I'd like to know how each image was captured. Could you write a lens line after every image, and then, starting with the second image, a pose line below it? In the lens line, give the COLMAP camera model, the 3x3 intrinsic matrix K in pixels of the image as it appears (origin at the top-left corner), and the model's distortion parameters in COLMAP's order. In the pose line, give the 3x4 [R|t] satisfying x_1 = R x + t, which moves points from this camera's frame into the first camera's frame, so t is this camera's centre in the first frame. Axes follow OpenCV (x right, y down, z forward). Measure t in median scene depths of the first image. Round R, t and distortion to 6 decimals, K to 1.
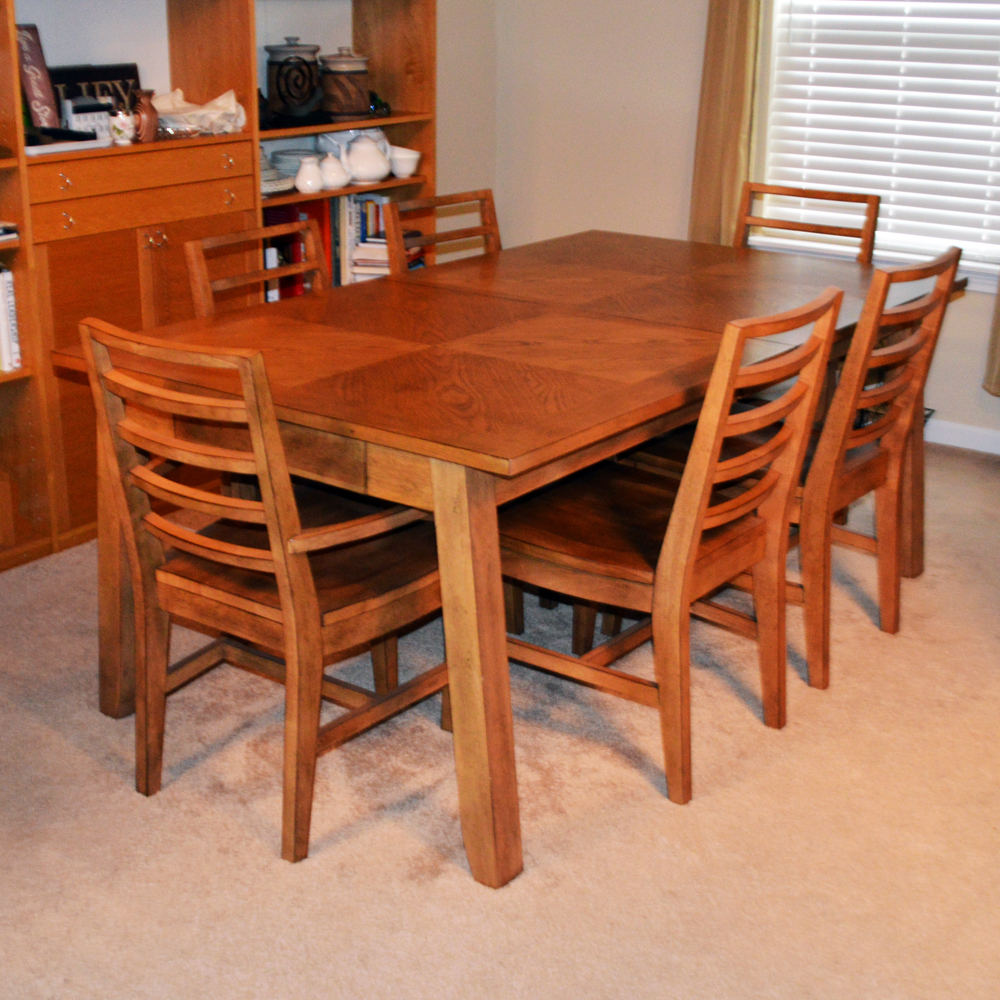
lens RADIAL K [[1533.7, 0, 500.0], [0, 1533.7, 500.0], [0, 0, 1]] dist [0.003069, 0.077917]
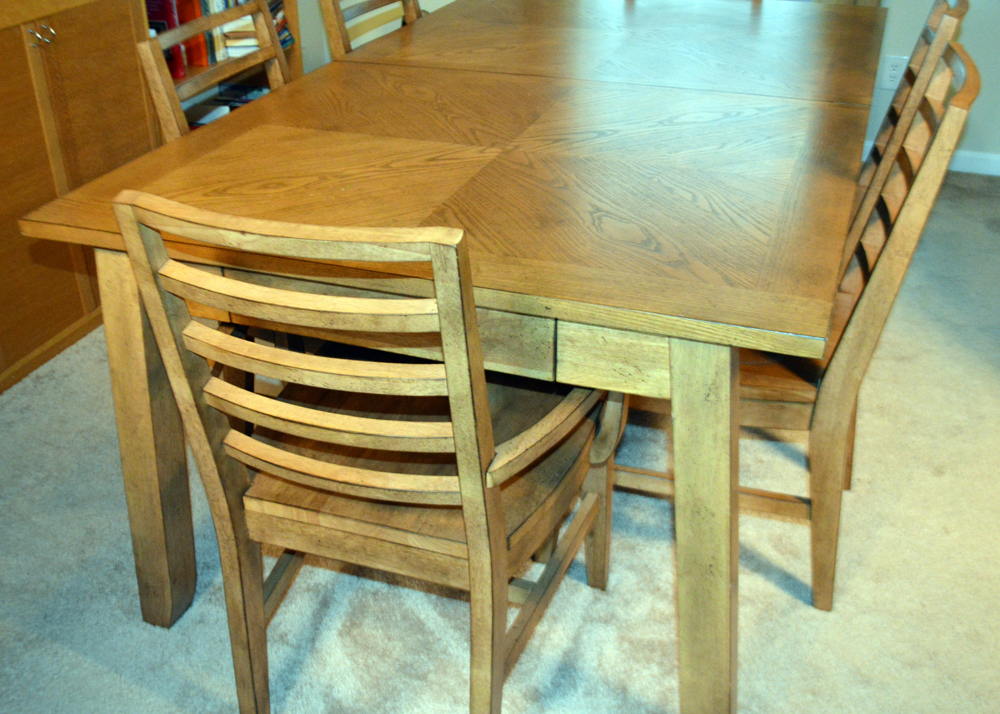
lens RADIAL K [[1027.4, 0, 500.0], [0, 1027.4, 357.0], [0, 0, 1]] dist [-0.017696, -0.030069]
pose [[0.953023, -0.163832, 0.254769, -0.216354], [0.114218, 0.973385, 0.198687, -0.107155], [-0.280539, -0.160254, 0.946370, 0.481624]]
